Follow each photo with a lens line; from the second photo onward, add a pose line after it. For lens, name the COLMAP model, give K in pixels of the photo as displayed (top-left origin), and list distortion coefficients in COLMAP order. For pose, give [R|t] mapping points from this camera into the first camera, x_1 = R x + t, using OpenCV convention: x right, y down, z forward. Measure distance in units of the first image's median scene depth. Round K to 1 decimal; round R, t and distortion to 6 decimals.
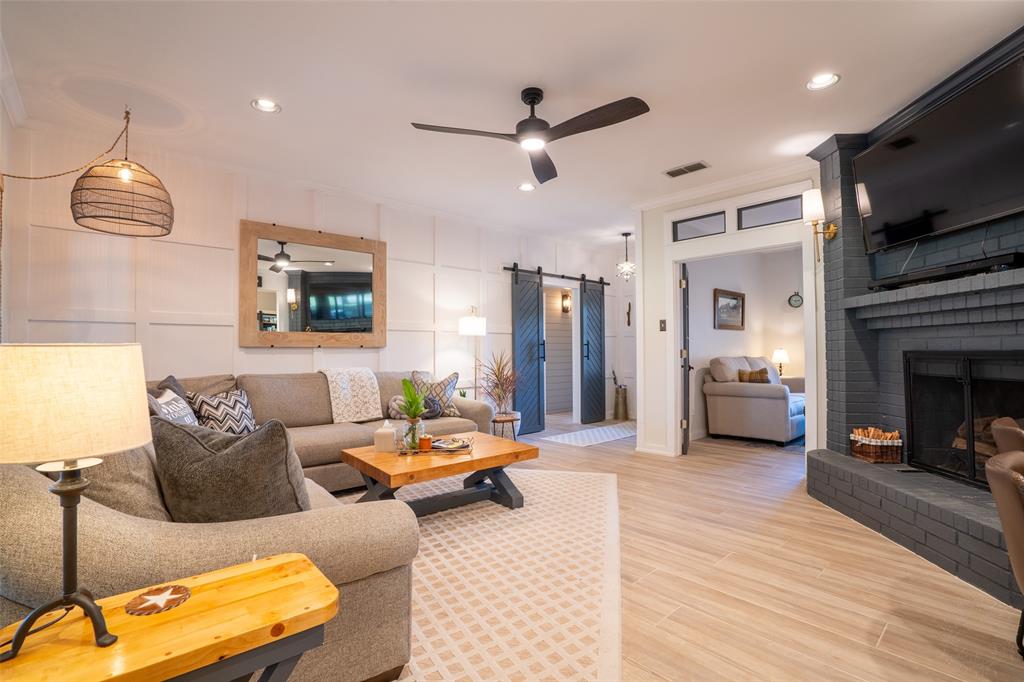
lens RADIAL K [[477.6, 0, 510.8], [0, 477.6, 343.1], [0, 0, 1]] dist [-0.038831, 0.008149]
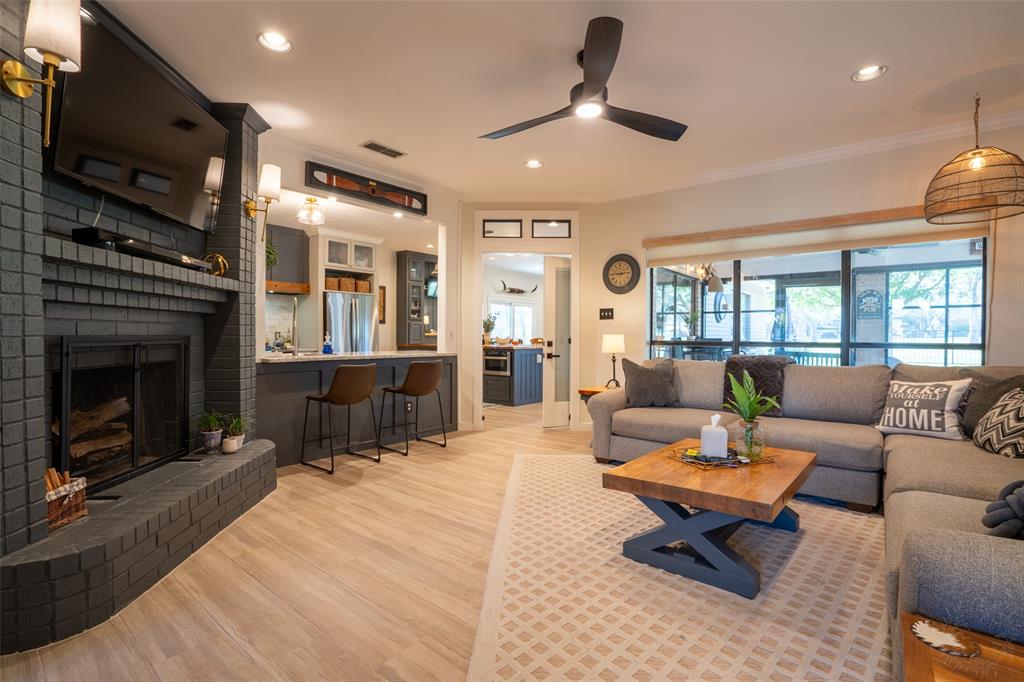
lens RADIAL K [[477.6, 0, 518.0], [0, 477.6, 336.0], [0, 0, 1]] dist [-0.038831, 0.008149]
pose [[-0.986226, -0.000325, -0.165406, 0.357038], [0.001771, 0.999920, -0.012522, 0.028295], [0.165397, -0.012642, -0.986146, 2.011155]]
